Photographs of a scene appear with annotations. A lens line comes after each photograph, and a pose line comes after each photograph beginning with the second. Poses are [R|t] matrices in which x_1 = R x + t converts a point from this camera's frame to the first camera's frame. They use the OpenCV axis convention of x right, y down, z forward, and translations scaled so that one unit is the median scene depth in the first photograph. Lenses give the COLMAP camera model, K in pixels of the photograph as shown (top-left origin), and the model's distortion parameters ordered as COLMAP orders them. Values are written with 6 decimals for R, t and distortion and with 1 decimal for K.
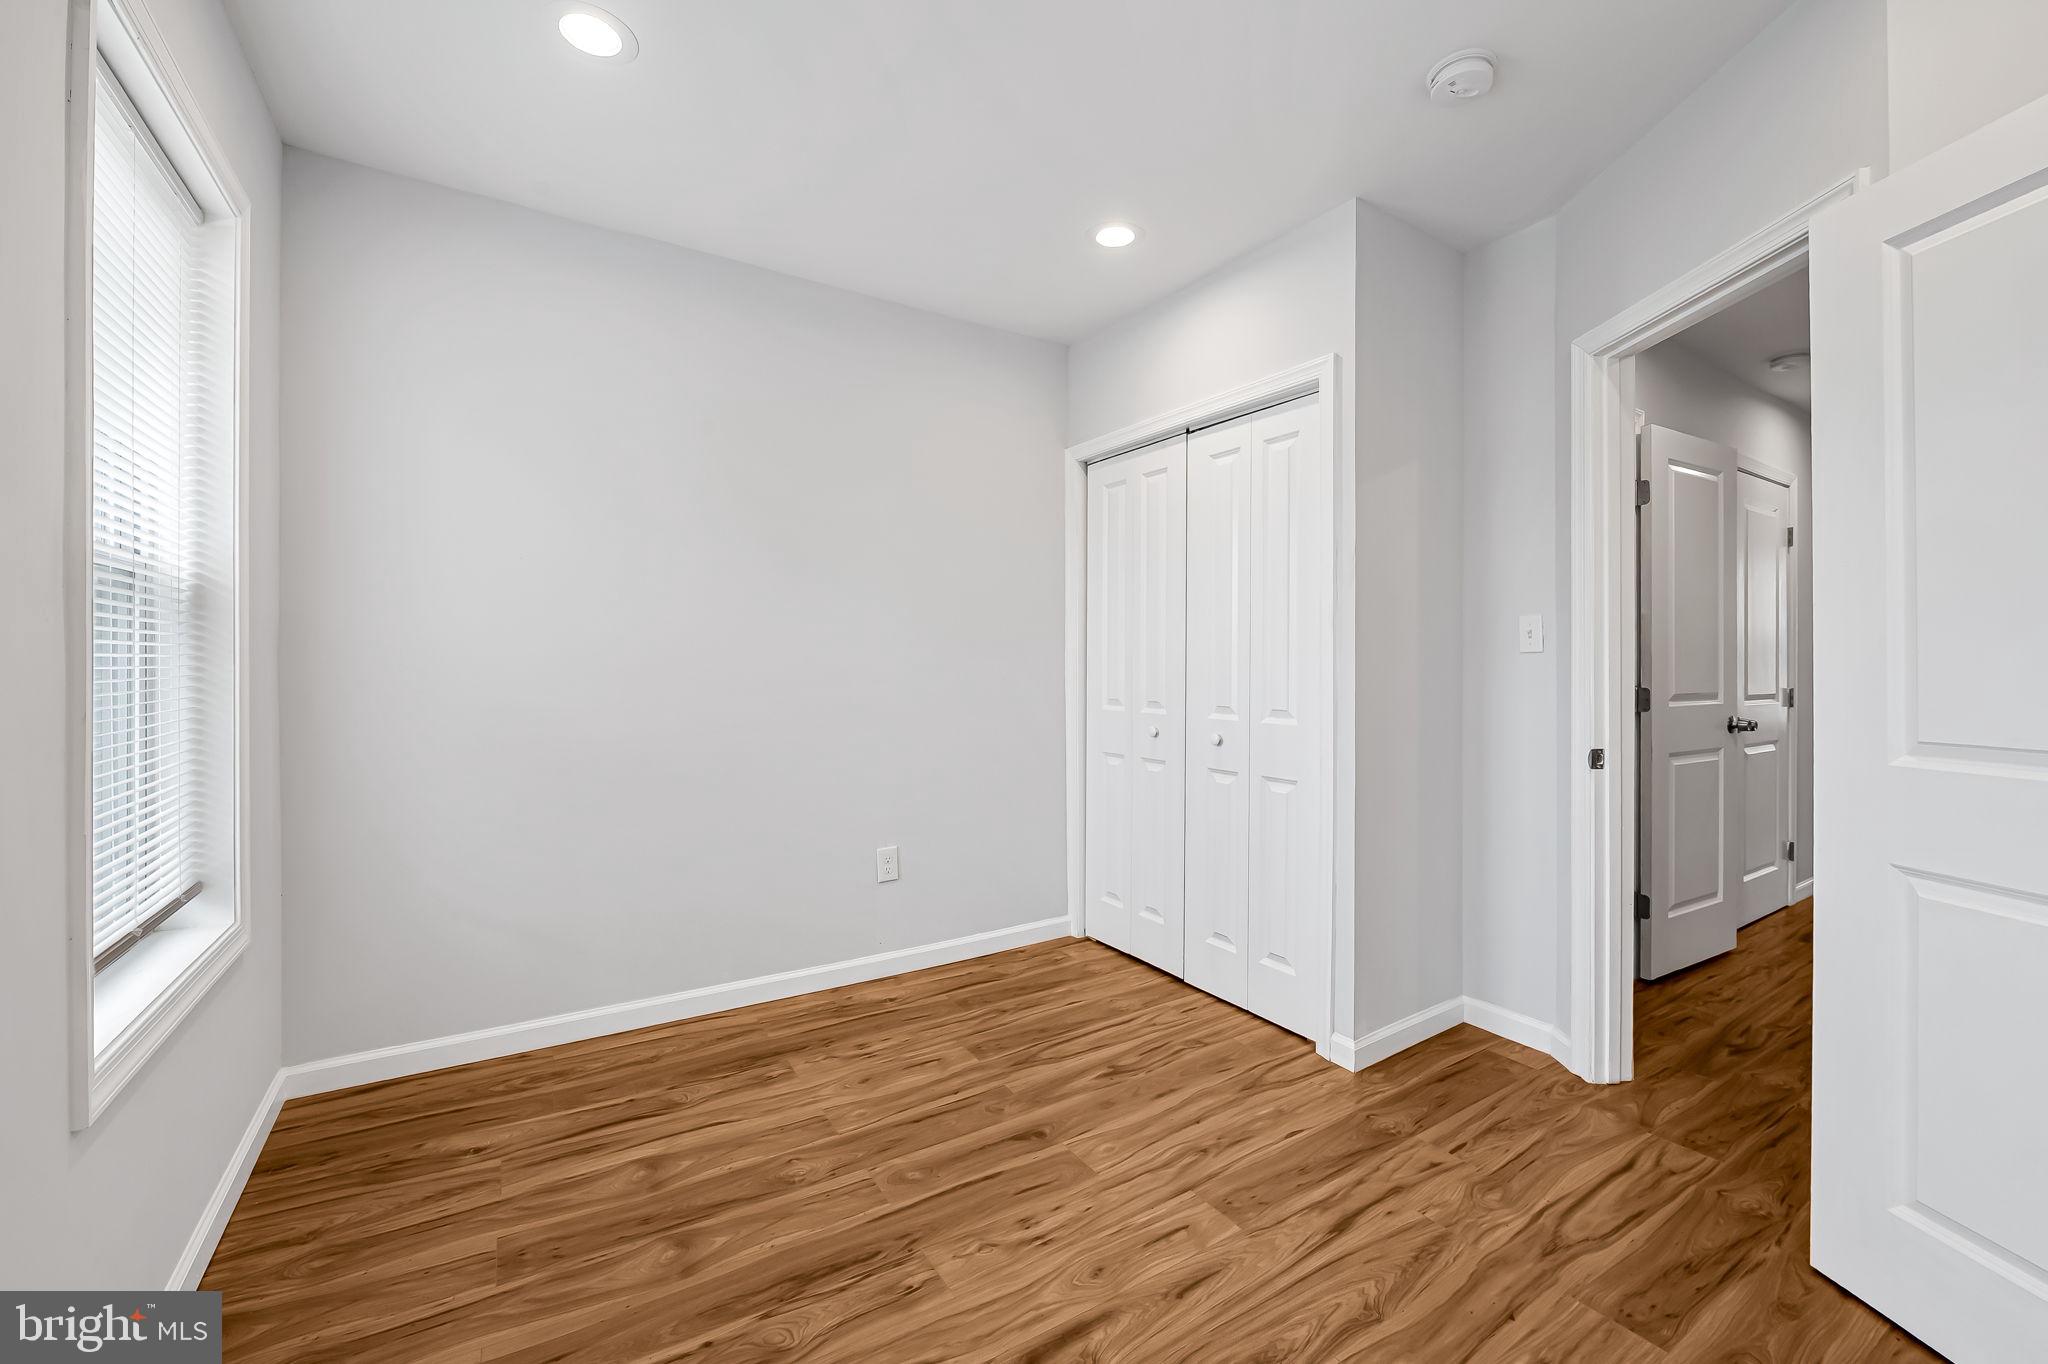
lens RADIAL K [[821.1, 0, 1029.3], [0, 821.1, 663.2], [0, 0, 1]] dist [-0.007799, -0.000628]
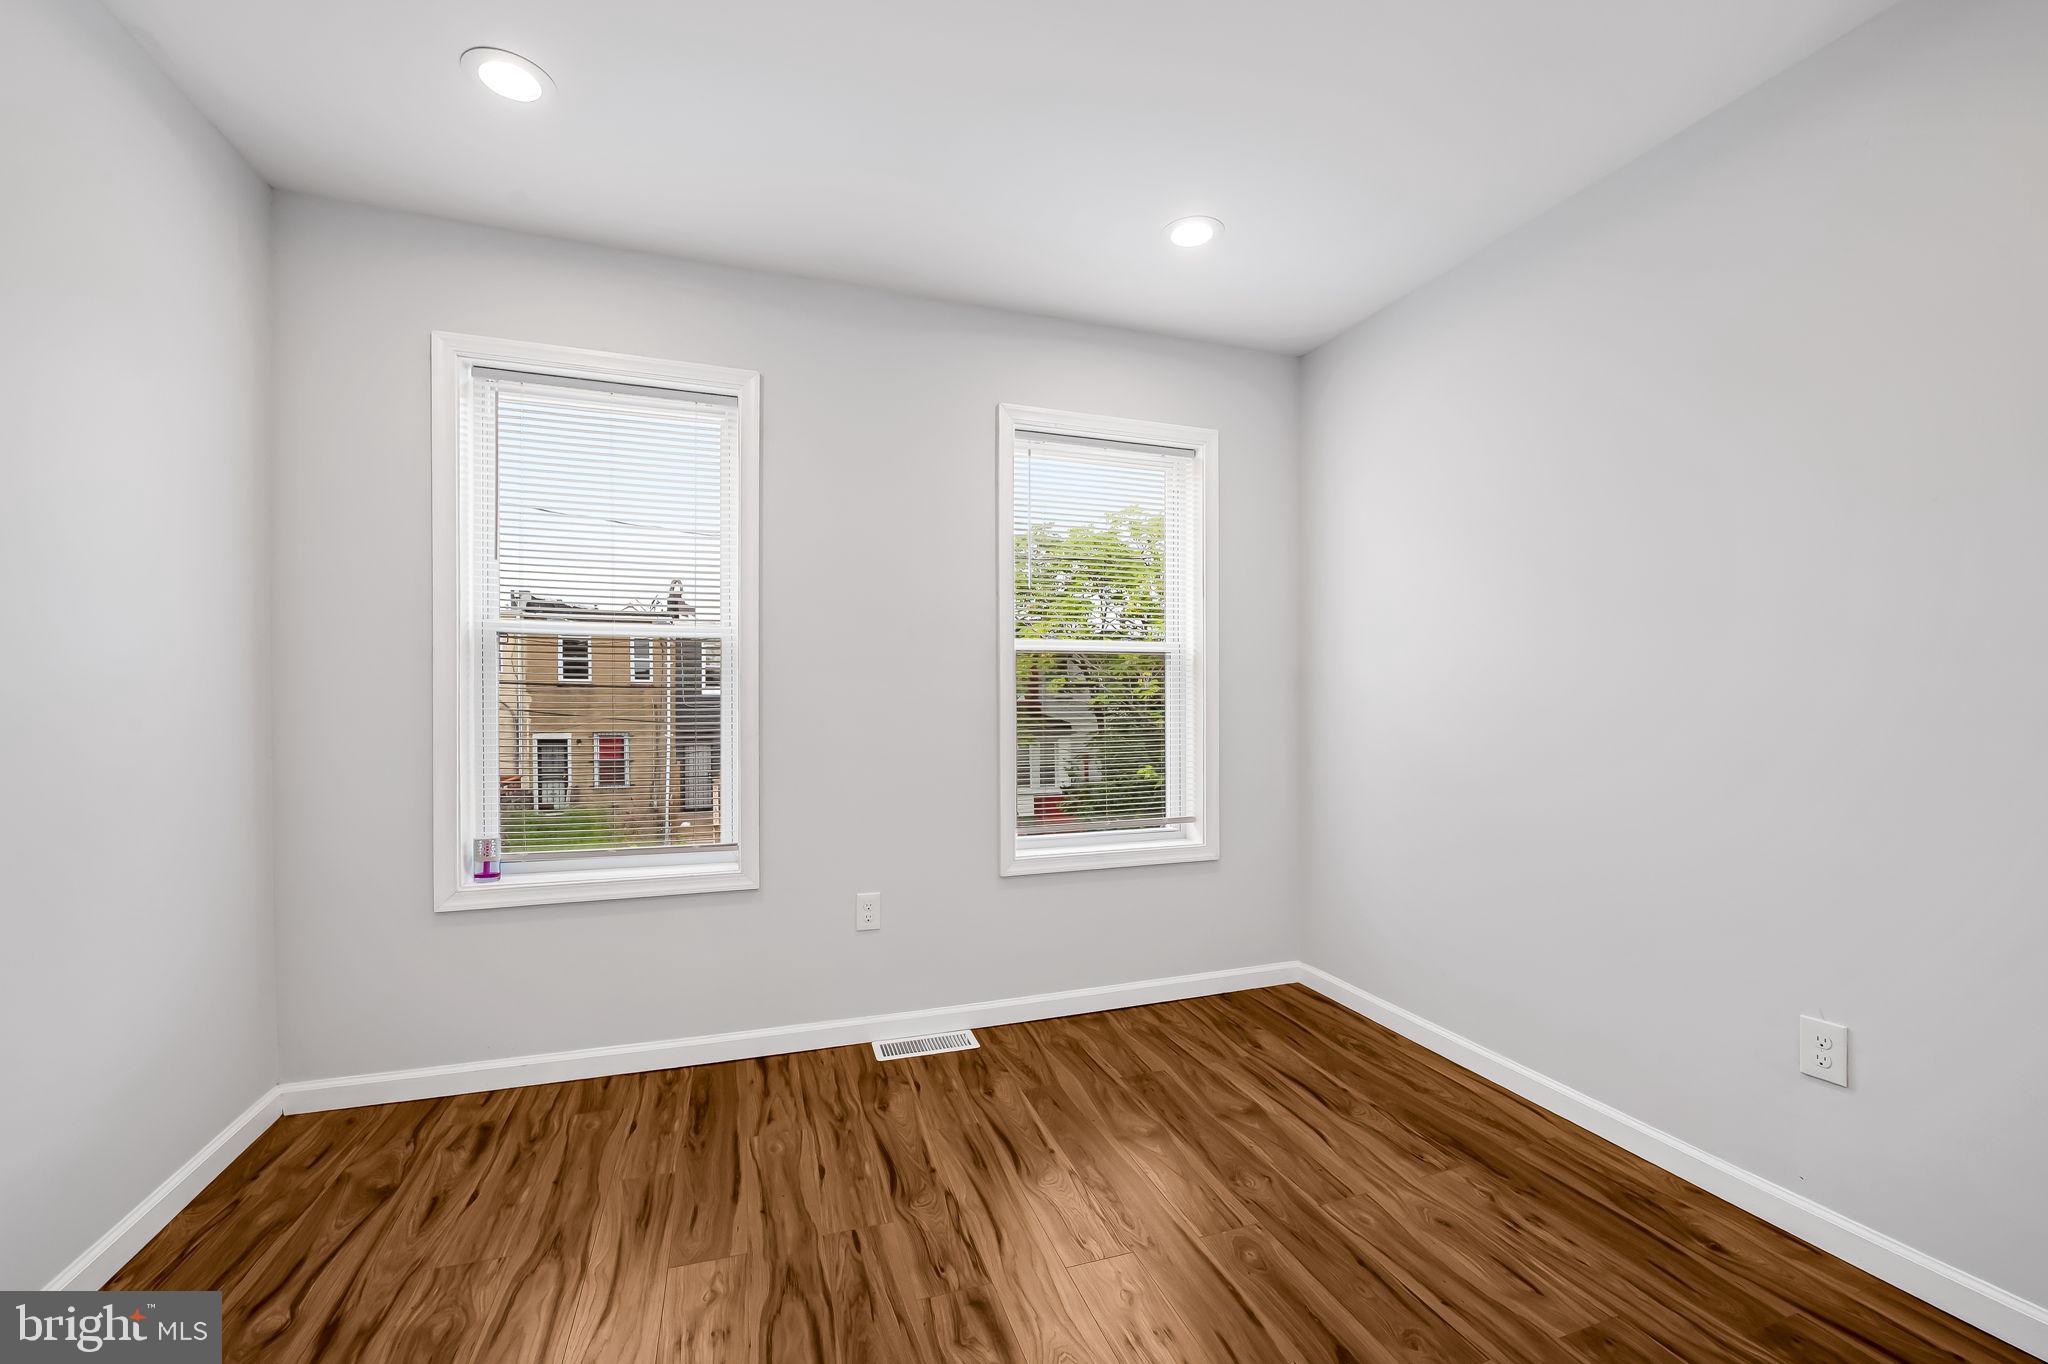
lens RADIAL K [[821.1, 0, 1028.1], [0, 821.1, 682.8], [0, 0, 1]] dist [-0.007799, -0.000628]
pose [[-0.224230, -0.023664, -0.974249, 0.727236], [0.002115, 0.999691, -0.024769, 0.009064], [0.974534, -0.007614, -0.224110, 0.861017]]
